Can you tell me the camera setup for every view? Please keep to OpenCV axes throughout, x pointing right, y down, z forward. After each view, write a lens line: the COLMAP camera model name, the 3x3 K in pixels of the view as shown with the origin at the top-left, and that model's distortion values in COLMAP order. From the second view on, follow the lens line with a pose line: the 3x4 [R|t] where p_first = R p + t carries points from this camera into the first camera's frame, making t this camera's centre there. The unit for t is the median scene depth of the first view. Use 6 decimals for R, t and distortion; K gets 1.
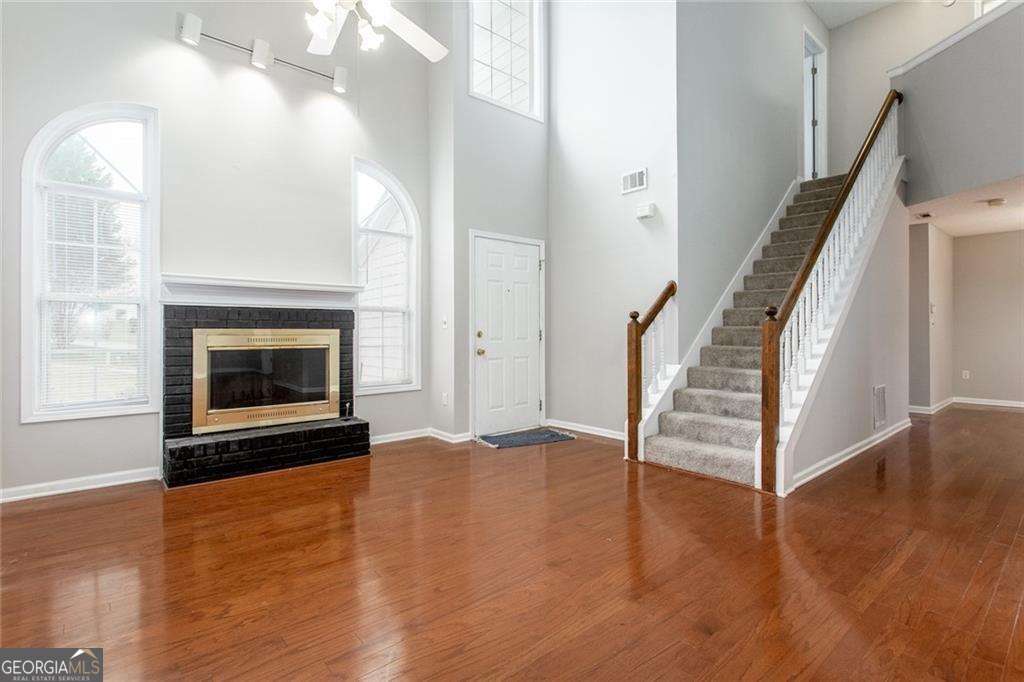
lens RADIAL K [[482.0, 0, 494.0], [0, 482.0, 335.1], [0, 0, 1]] dist [0.000521, 0.000566]
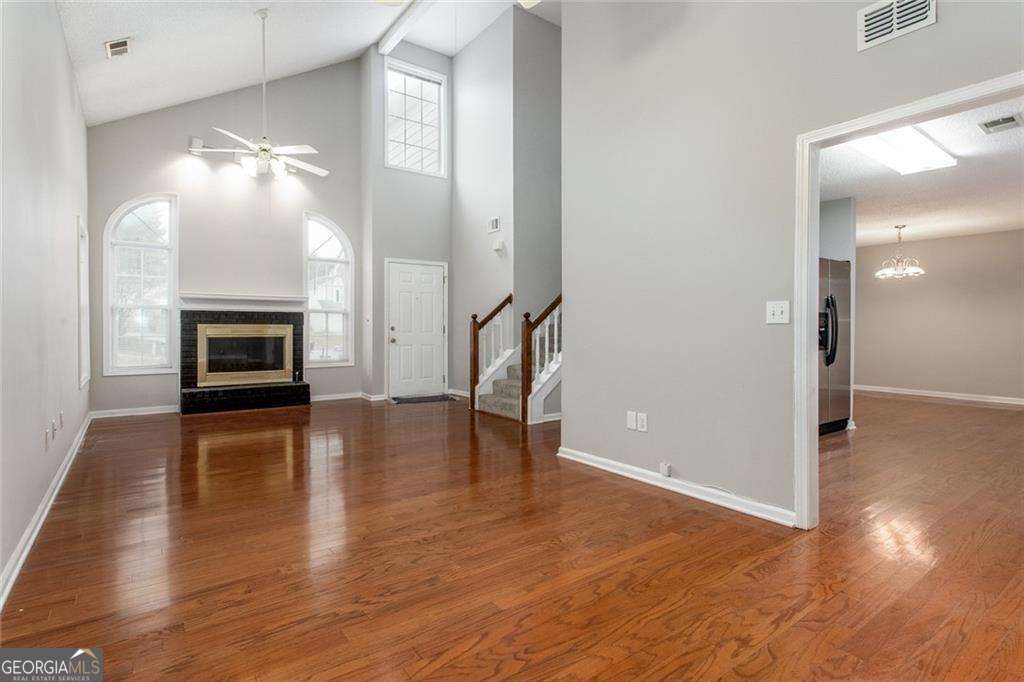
lens RADIAL K [[499.0, 0, 513.0], [0, 499.0, 332.2], [0, 0, 1]] dist [0.003204, 0.000334]
pose [[0.998452, 0.004539, -0.055430, 0.503746], [-0.004370, 0.999985, 0.003168, 0.004073], [0.055444, -0.002921, 0.998458, -0.601107]]
